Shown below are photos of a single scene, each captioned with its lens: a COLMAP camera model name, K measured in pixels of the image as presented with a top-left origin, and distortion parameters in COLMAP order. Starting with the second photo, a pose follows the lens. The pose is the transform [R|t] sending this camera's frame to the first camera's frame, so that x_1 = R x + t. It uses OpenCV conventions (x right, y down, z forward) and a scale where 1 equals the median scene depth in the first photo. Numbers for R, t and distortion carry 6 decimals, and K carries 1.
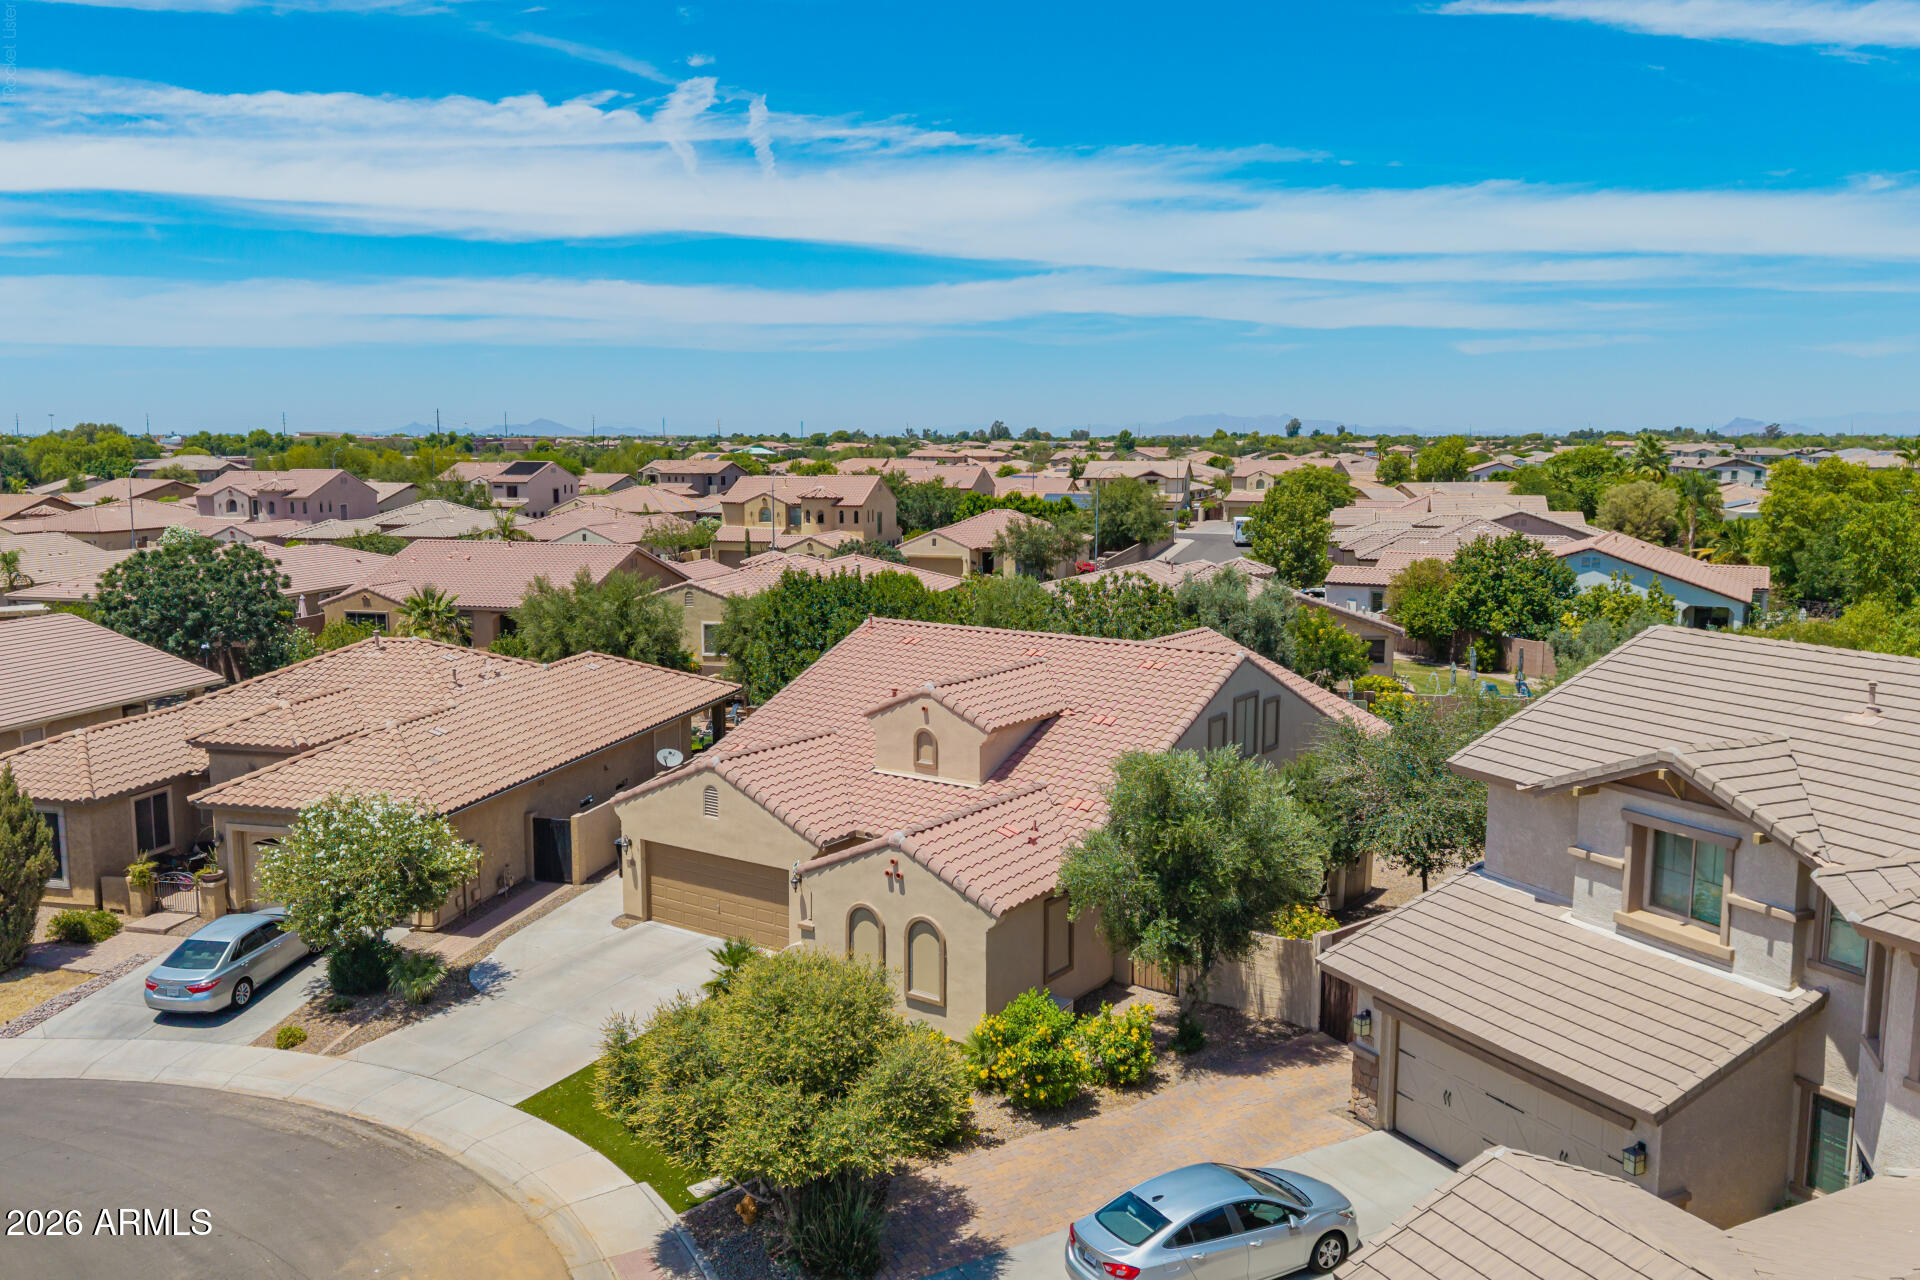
lens RADIAL K [[1525.8, 0, 947.7], [0, 1525.8, 640.0], [0, 0, 1]] dist [0.095254, -0.165413]
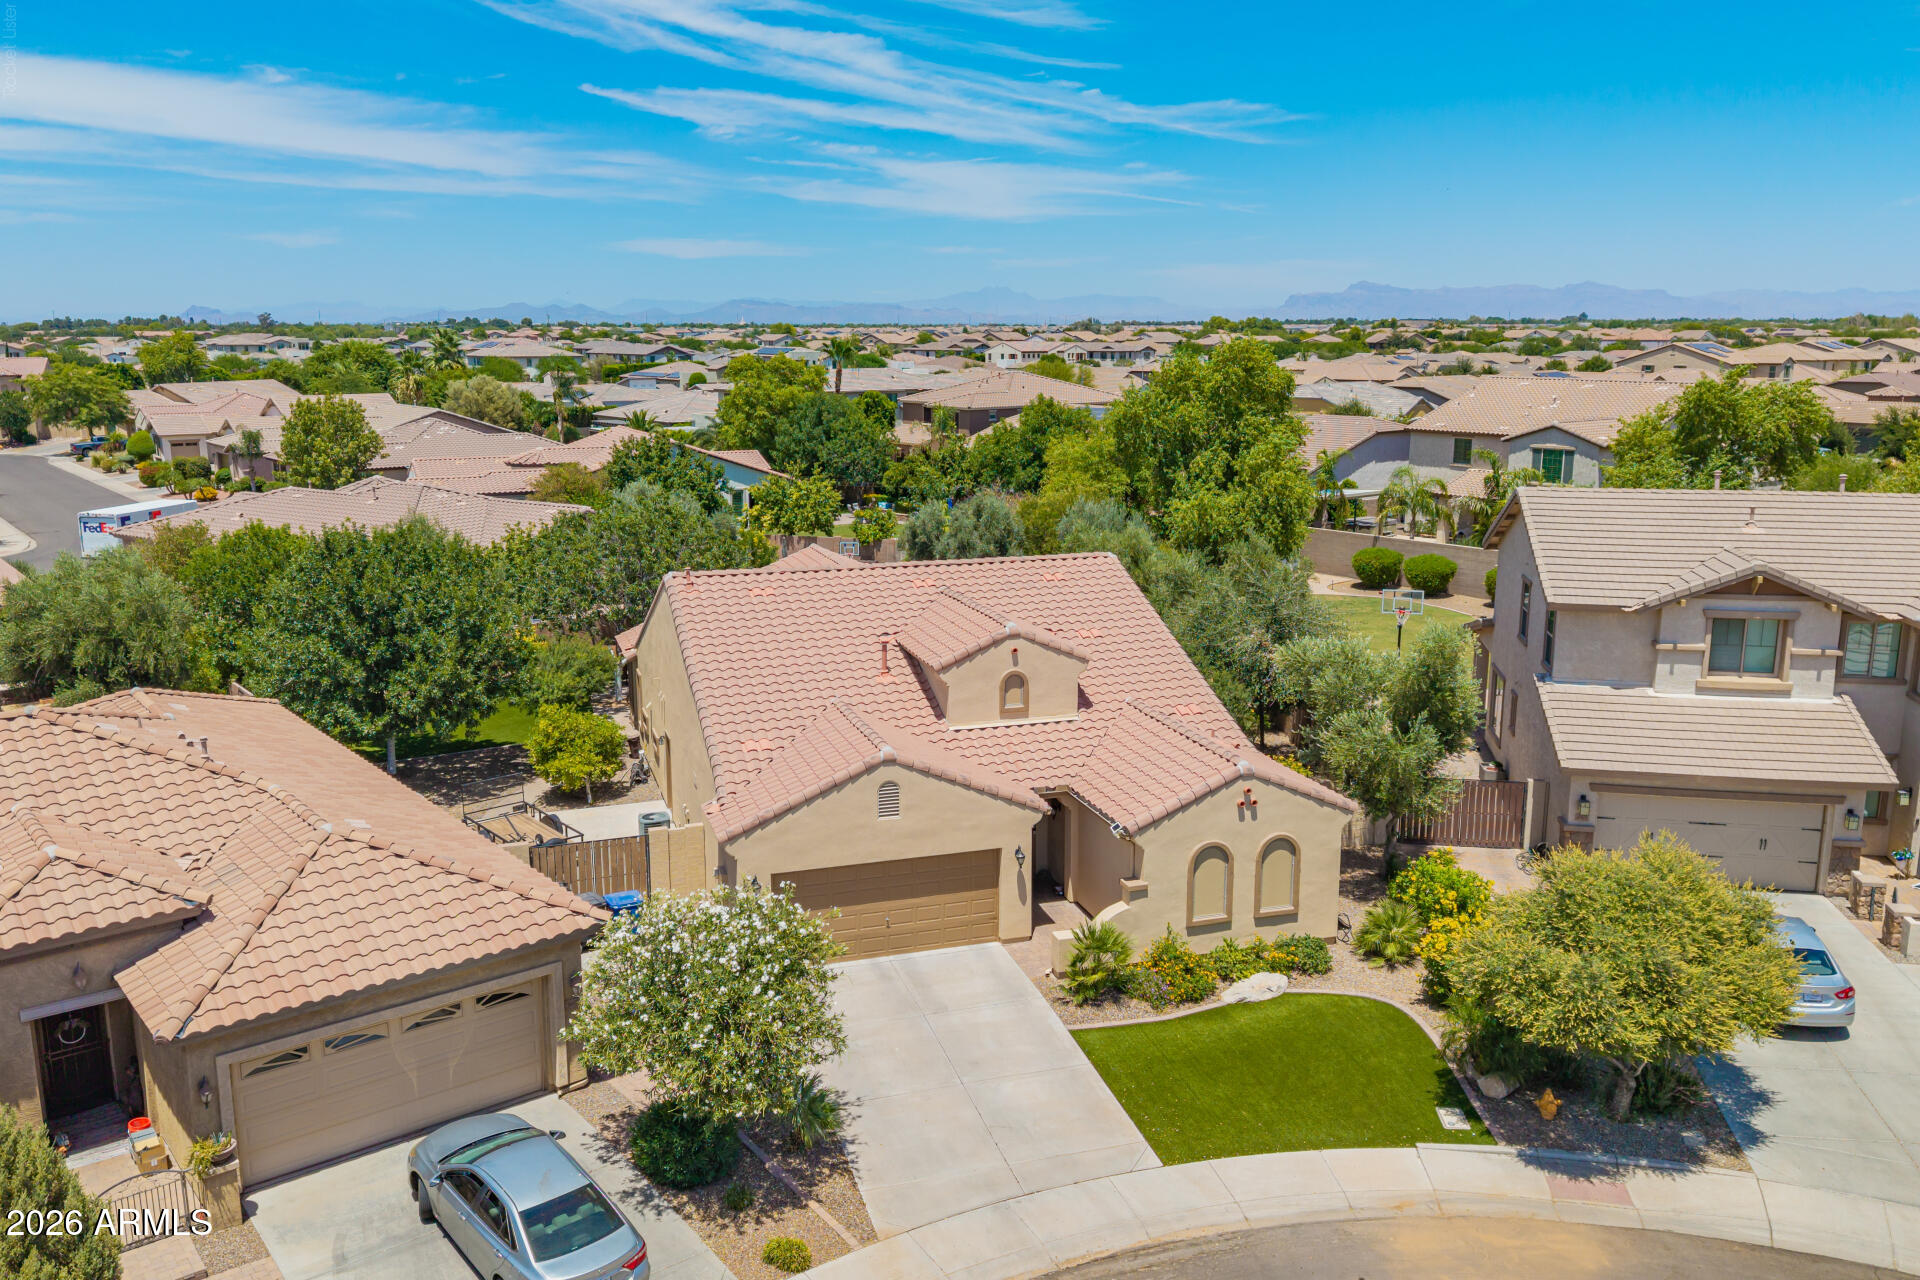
lens RADIAL K [[1503.1, 0, 960.0], [0, 1503.1, 640.0], [0, 0, 1]] dist [0.048731, -0.069845]
pose [[0.600460, -0.166092, 0.782215, -0.849938], [0.107938, 0.986074, 0.126521, -0.092302], [-0.792336, 0.008460, 0.610026, 0.510811]]
